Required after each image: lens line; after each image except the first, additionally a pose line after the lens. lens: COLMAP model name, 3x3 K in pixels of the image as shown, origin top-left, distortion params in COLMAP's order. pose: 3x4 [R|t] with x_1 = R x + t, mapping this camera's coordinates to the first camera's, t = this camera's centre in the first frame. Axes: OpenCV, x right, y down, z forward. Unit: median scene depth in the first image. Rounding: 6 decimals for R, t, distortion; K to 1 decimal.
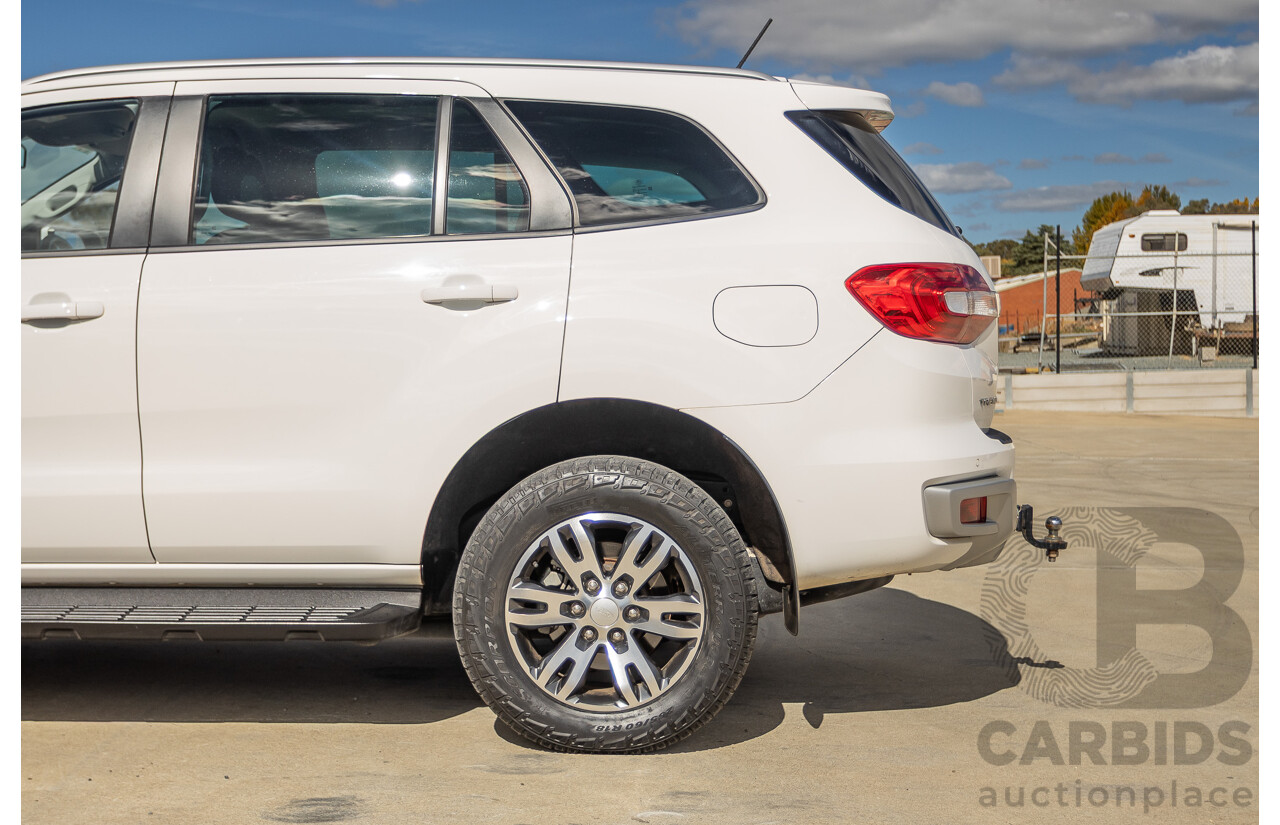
lens RADIAL K [[1737.0, 0, 640.0], [0, 1737.0, 412.5], [0, 0, 1]] dist [-0.018131, -0.002983]
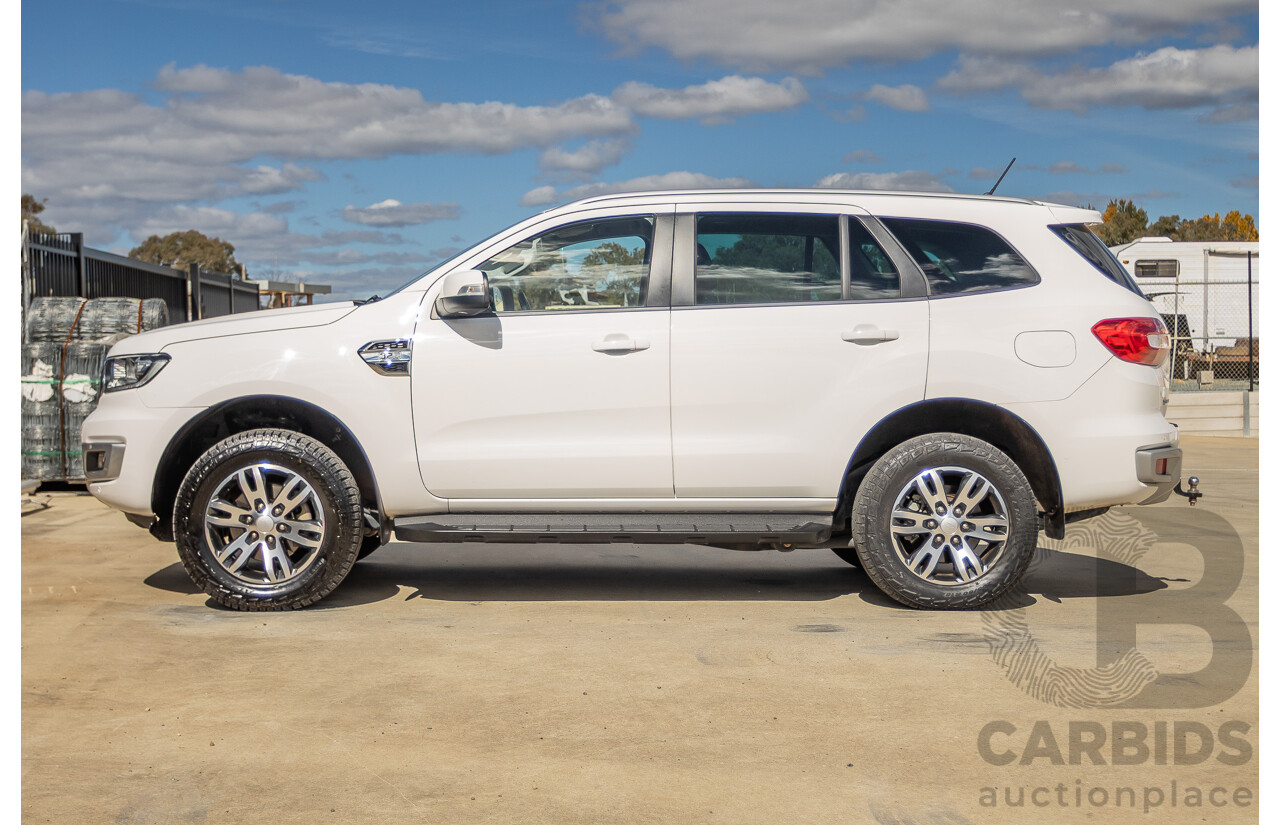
lens RADIAL K [[1902.6, 0, 640.0], [0, 1902.6, 412.5], [0, 0, 1]] dist [0.009566, -0.127960]
pose [[0.999031, 0.000490, 0.044011, -0.395830], [0.000206, 0.999875, -0.015798, 0.034607], [-0.044013, 0.015792, 0.998906, -0.813895]]
